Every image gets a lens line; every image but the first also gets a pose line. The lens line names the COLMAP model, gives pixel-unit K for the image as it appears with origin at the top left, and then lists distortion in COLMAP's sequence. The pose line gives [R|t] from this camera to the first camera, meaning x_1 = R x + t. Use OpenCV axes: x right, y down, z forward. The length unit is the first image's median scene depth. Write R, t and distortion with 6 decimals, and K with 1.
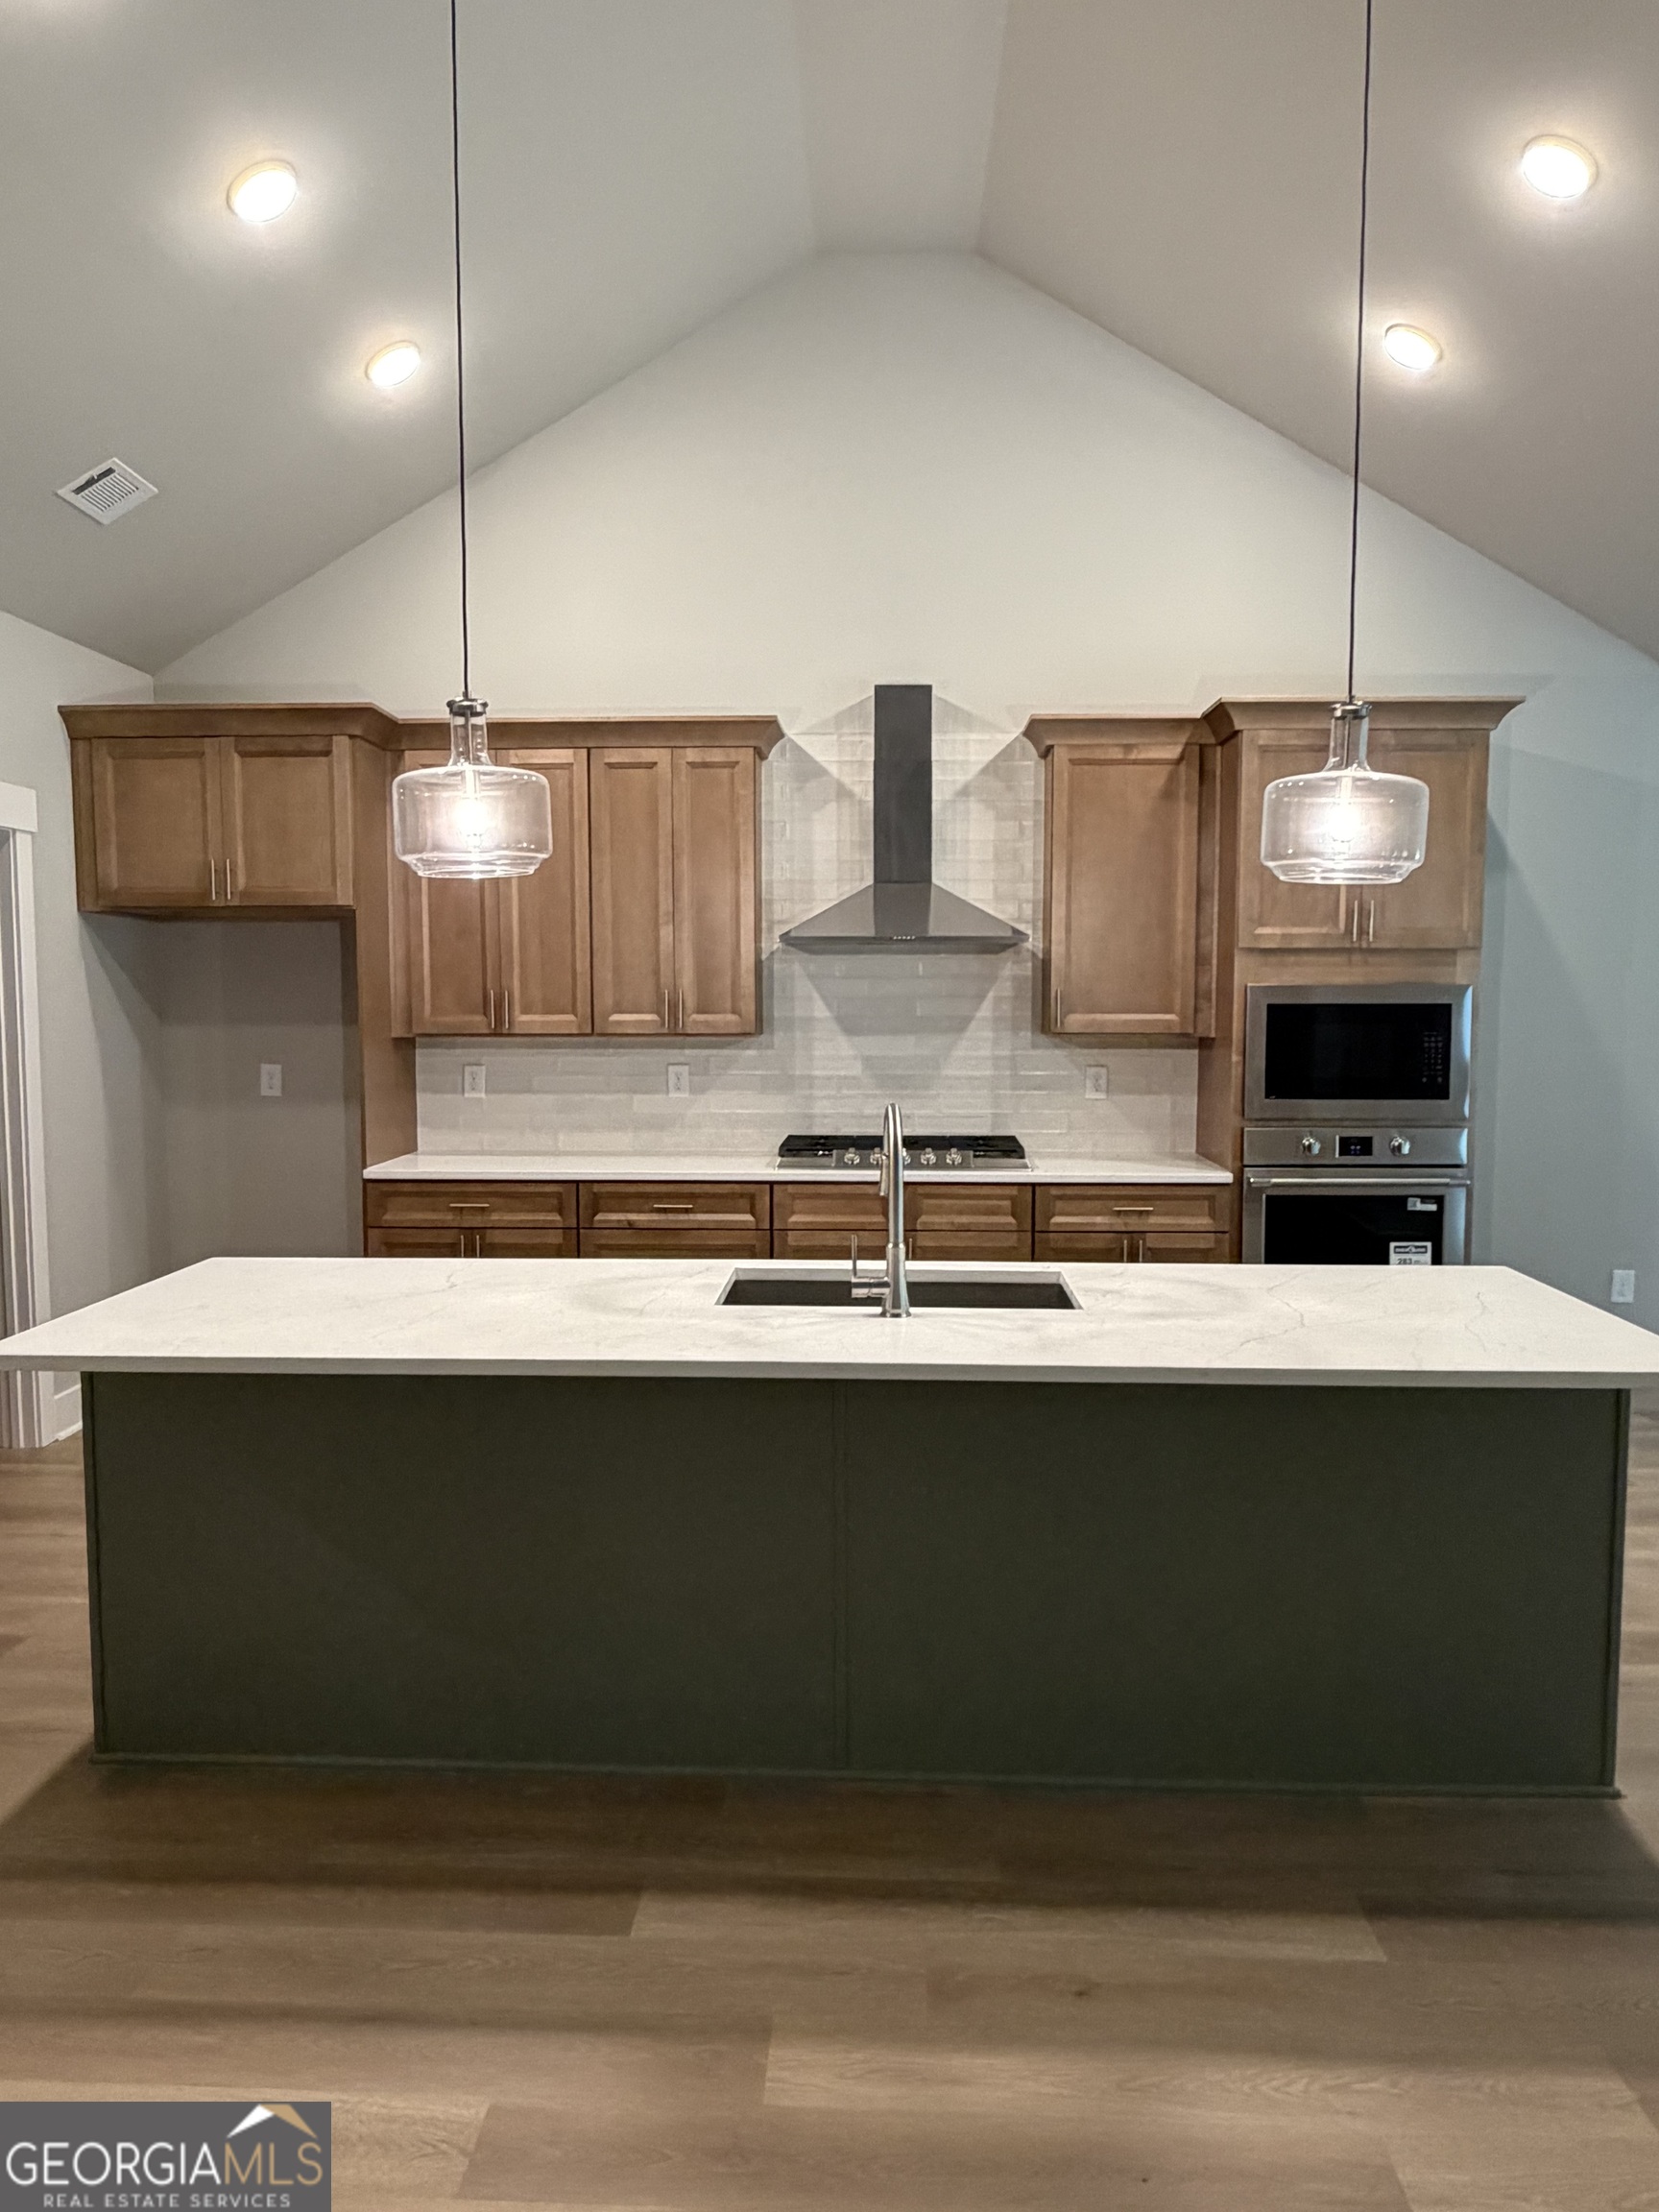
lens RADIAL K [[1505.9, 0, 829.5], [0, 1505.9, 1106.0], [0, 0, 1]] dist [-0.004851, -0.001725]
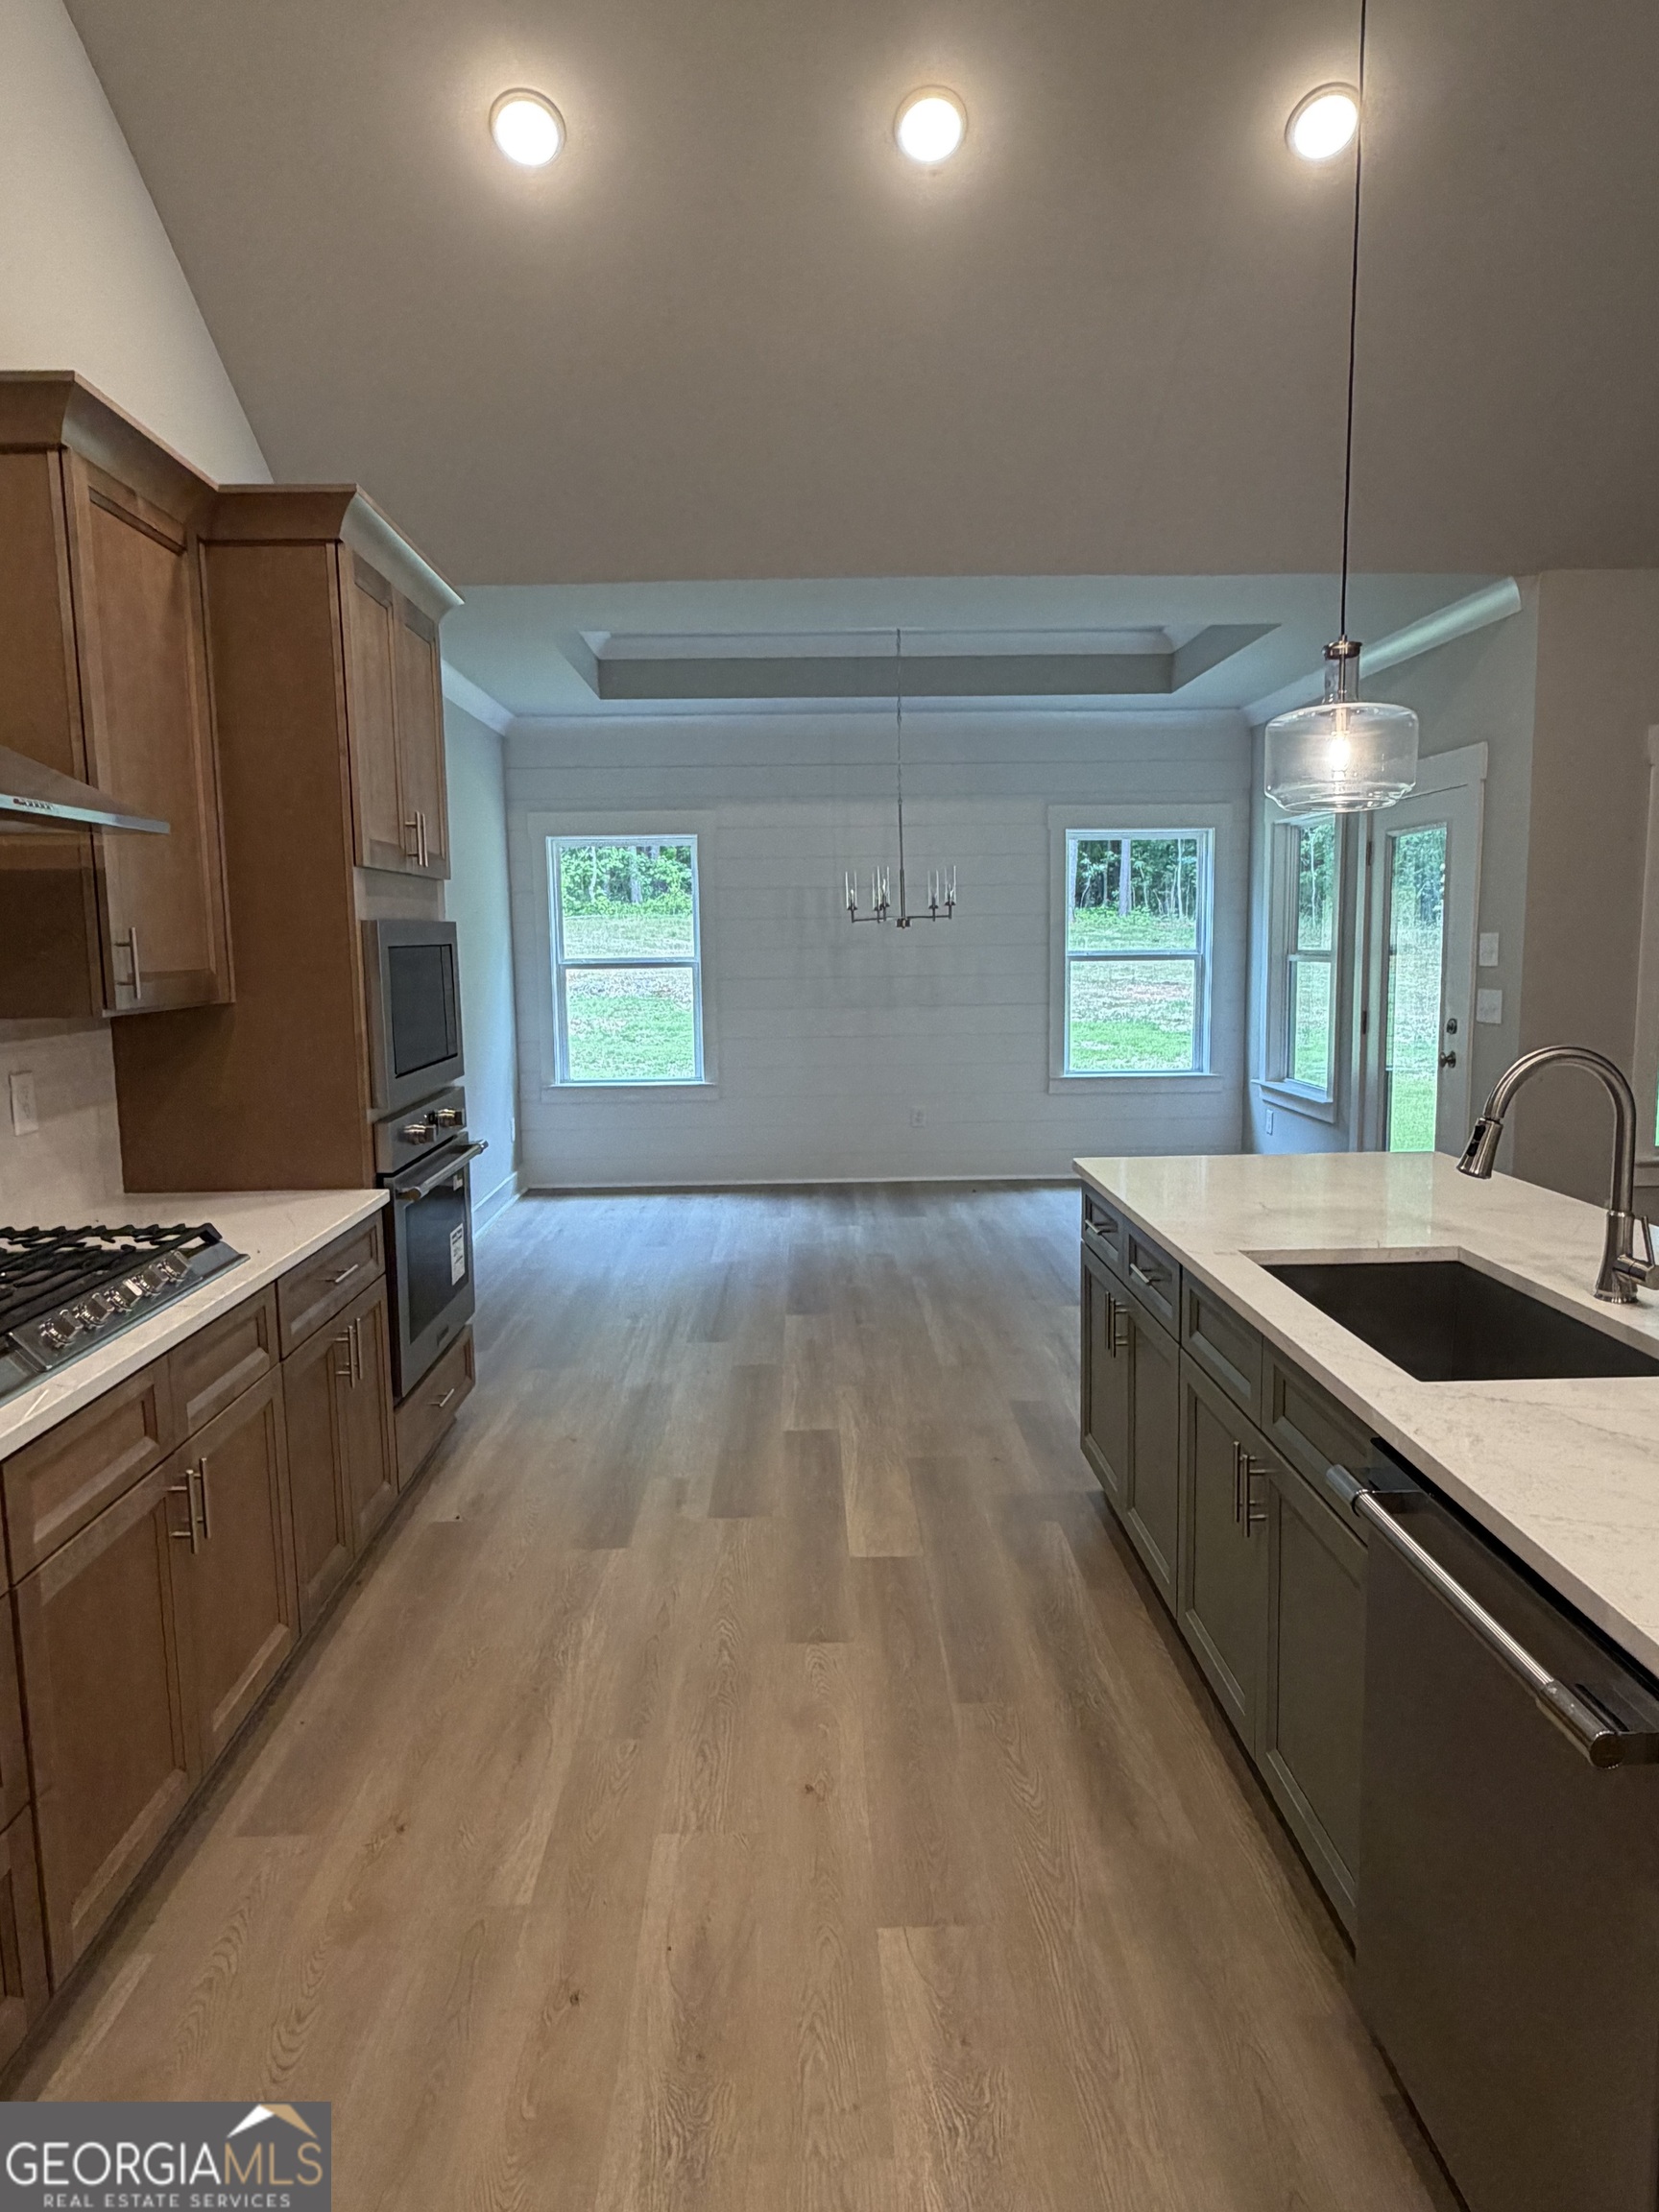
lens RADIAL K [[1335.2, 0, 825.9], [0, 1335.2, 1101.8], [0, 0, 1]] dist [-0.000926, 0.000040]
pose [[-0.062354, -0.124087, 0.990310, -0.340408], [0.095525, 0.986944, 0.129680, -0.053949], [-0.993472, 0.102685, -0.049686, 0.782406]]
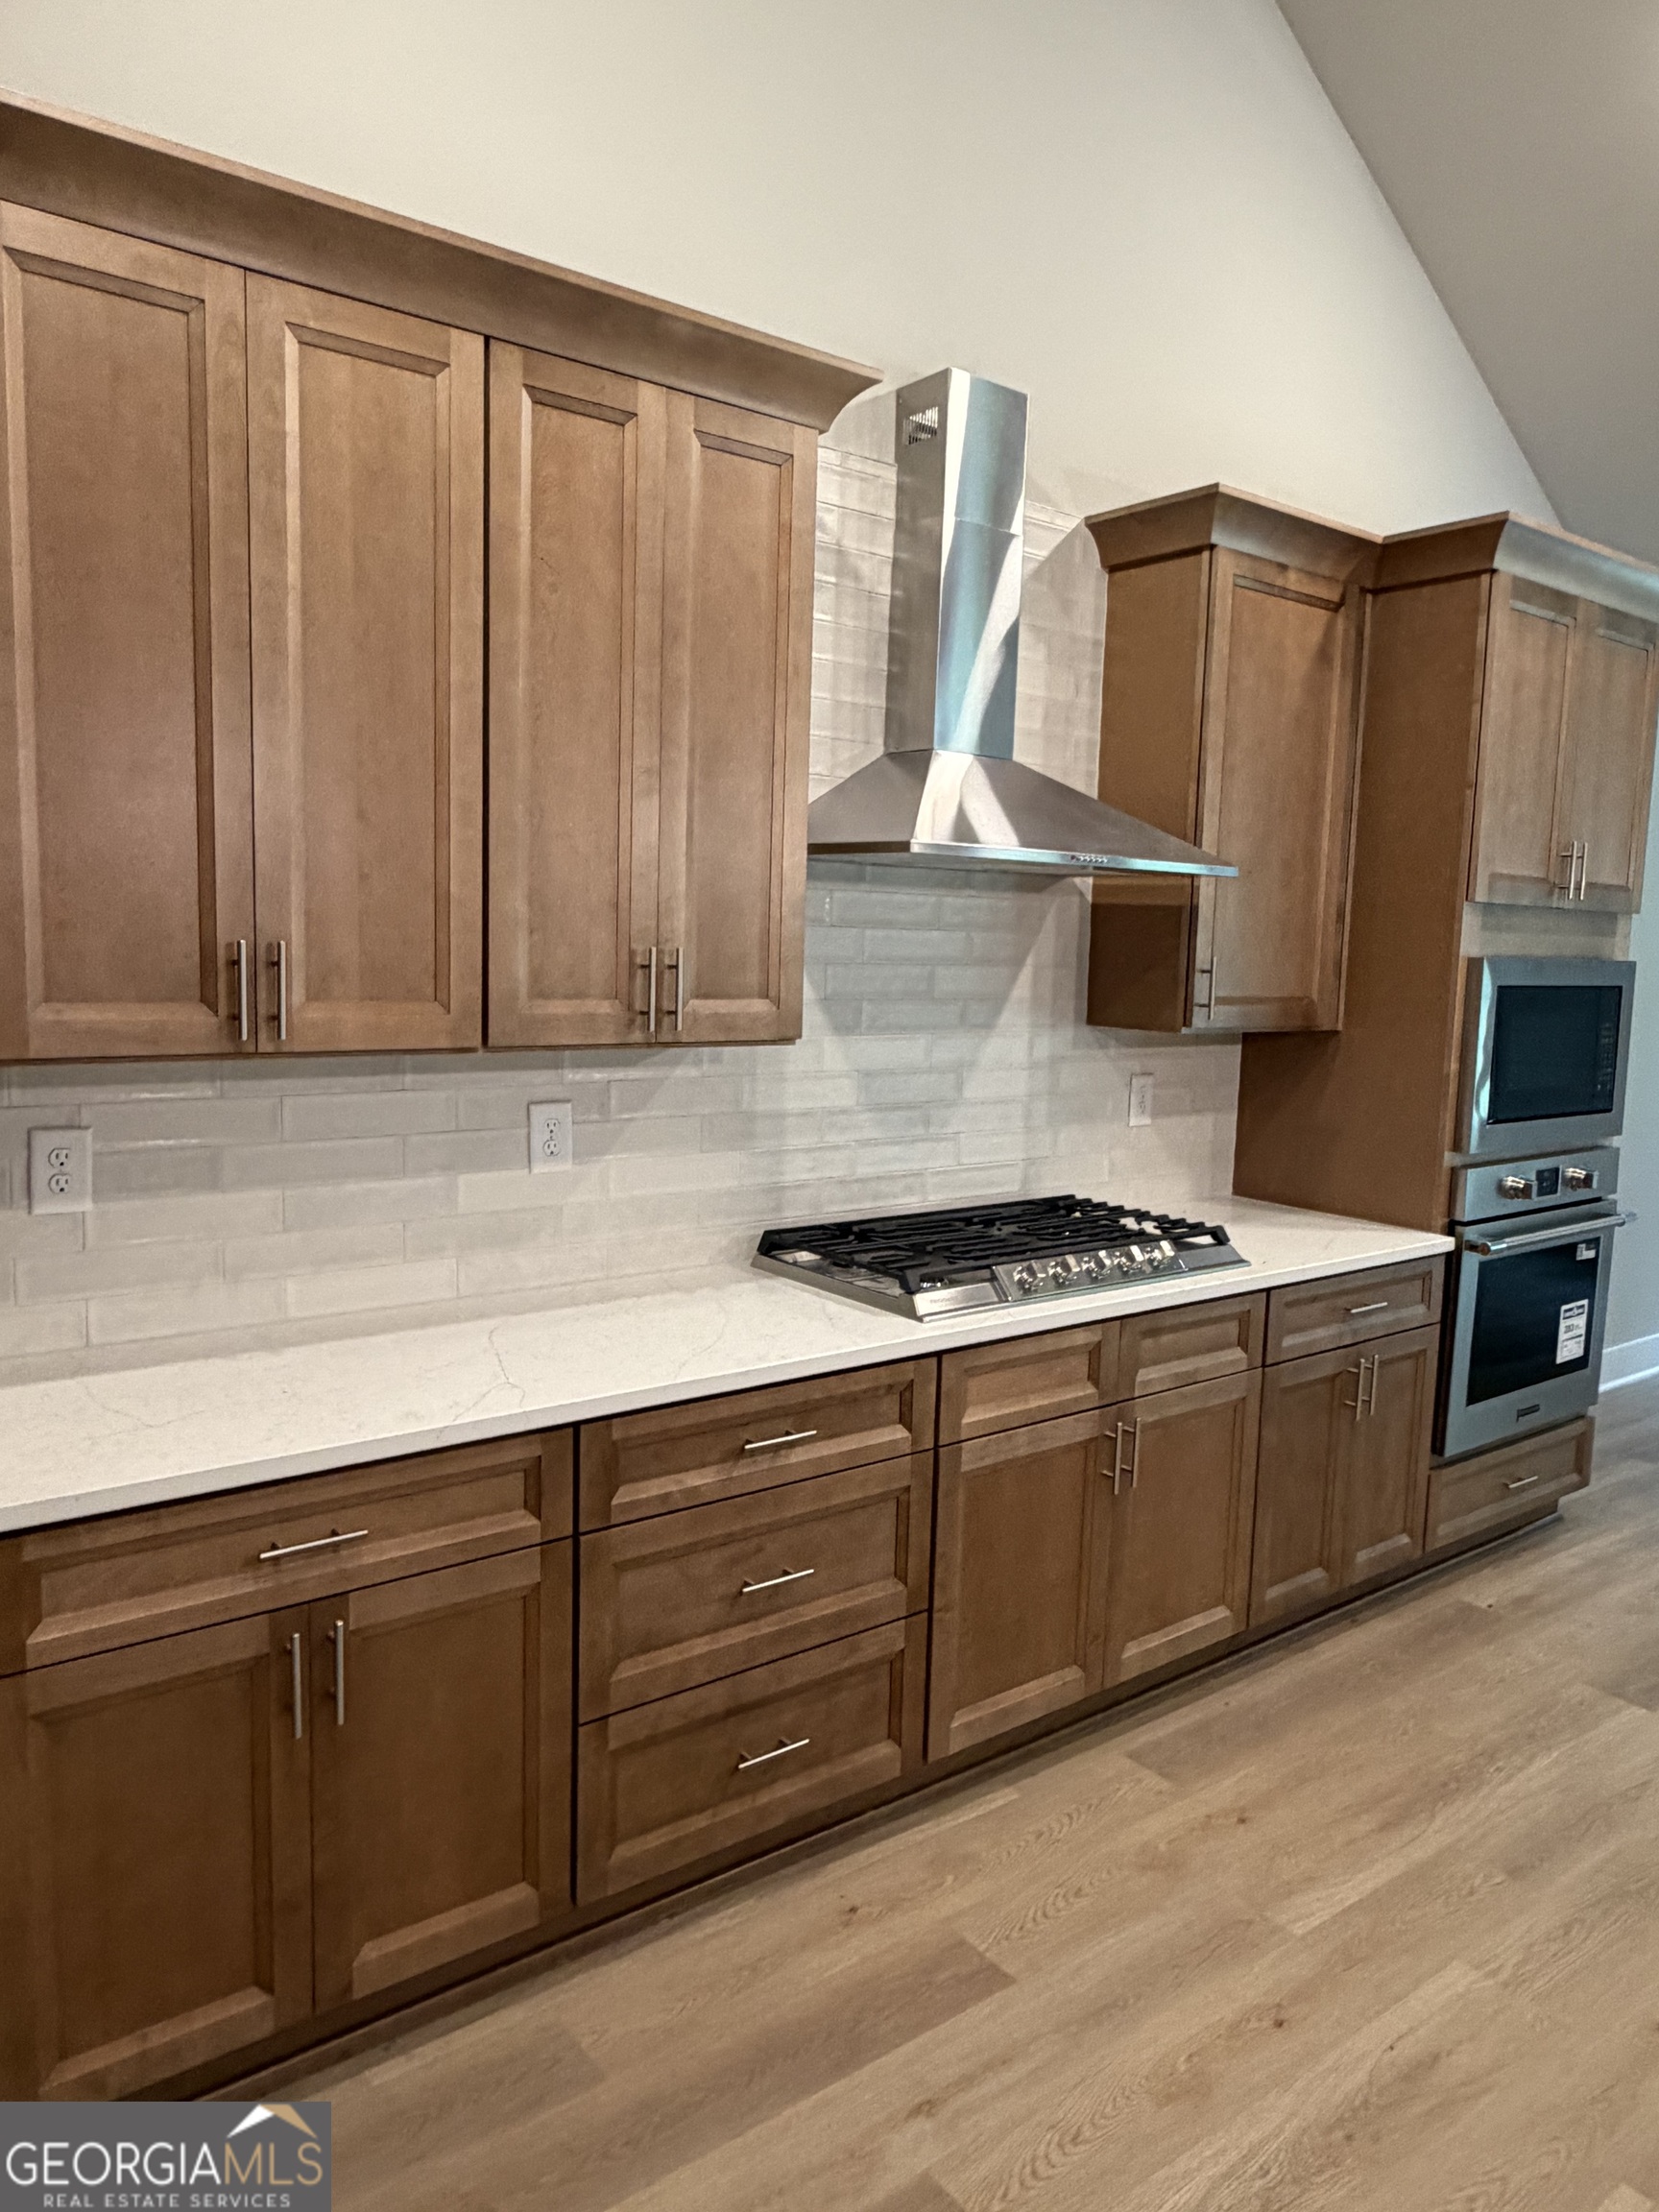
lens RADIAL K [[1505.9, 0, 829.5], [0, 1505.9, 1106.0], [0, 0, 1]] dist [-0.004851, -0.001725]
pose [[0.768688, -0.049790, 0.637684, -0.355617], [0.023555, 0.998493, 0.049568, -0.050923], [-0.639190, -0.023082, 0.768702, 0.629761]]
